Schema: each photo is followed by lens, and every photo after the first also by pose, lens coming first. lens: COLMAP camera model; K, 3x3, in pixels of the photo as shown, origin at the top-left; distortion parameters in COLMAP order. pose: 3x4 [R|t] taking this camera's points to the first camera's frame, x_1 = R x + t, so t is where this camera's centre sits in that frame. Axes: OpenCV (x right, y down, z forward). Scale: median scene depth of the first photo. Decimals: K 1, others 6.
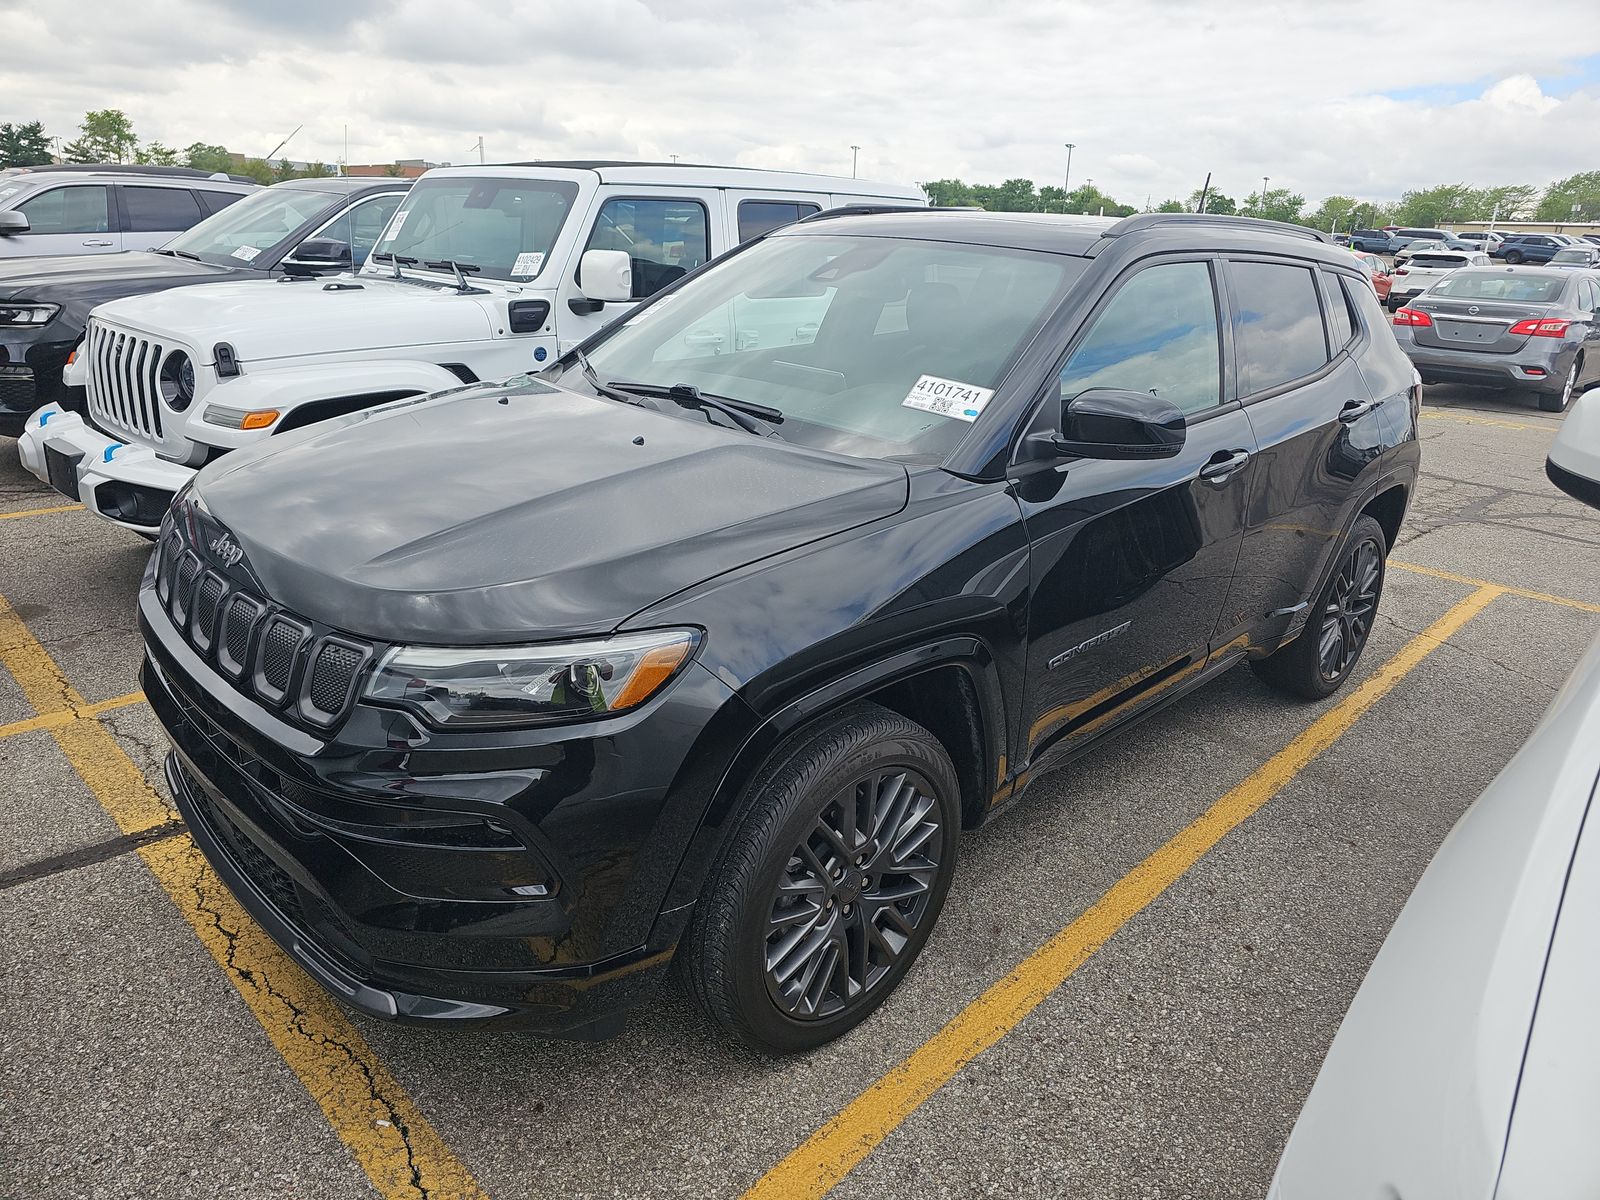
lens RADIAL K [[1073.0, 0, 799.0], [0, 1073.0, 603.0], [0, 0, 1]] dist [0.025935, -0.017709]
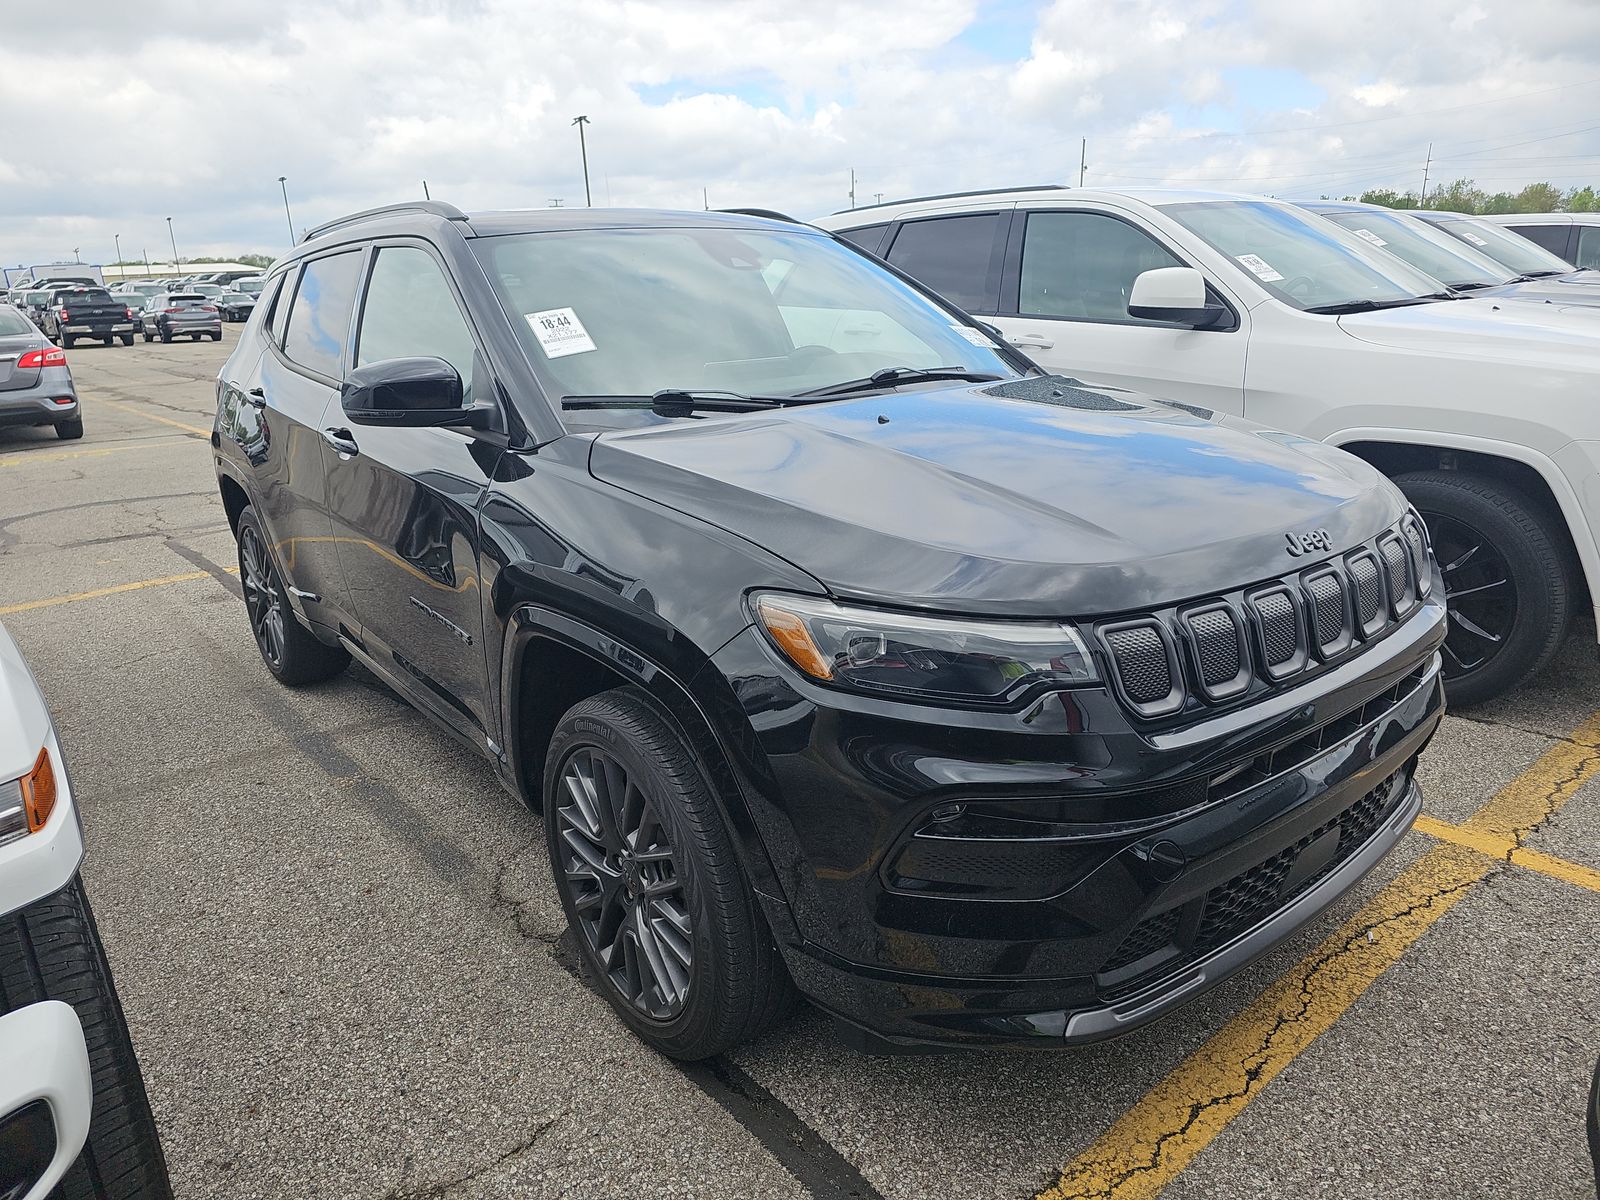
lens RADIAL K [[1073.0, 0, 801.6], [0, 1073.0, 602.6], [0, 0, 1]] dist [0.025935, -0.017709]
pose [[0.068013, -0.330656, 0.941297, -0.546670], [0.367694, 0.885377, 0.284445, -0.159973], [-0.927456, 0.326764, 0.181798, 0.475527]]
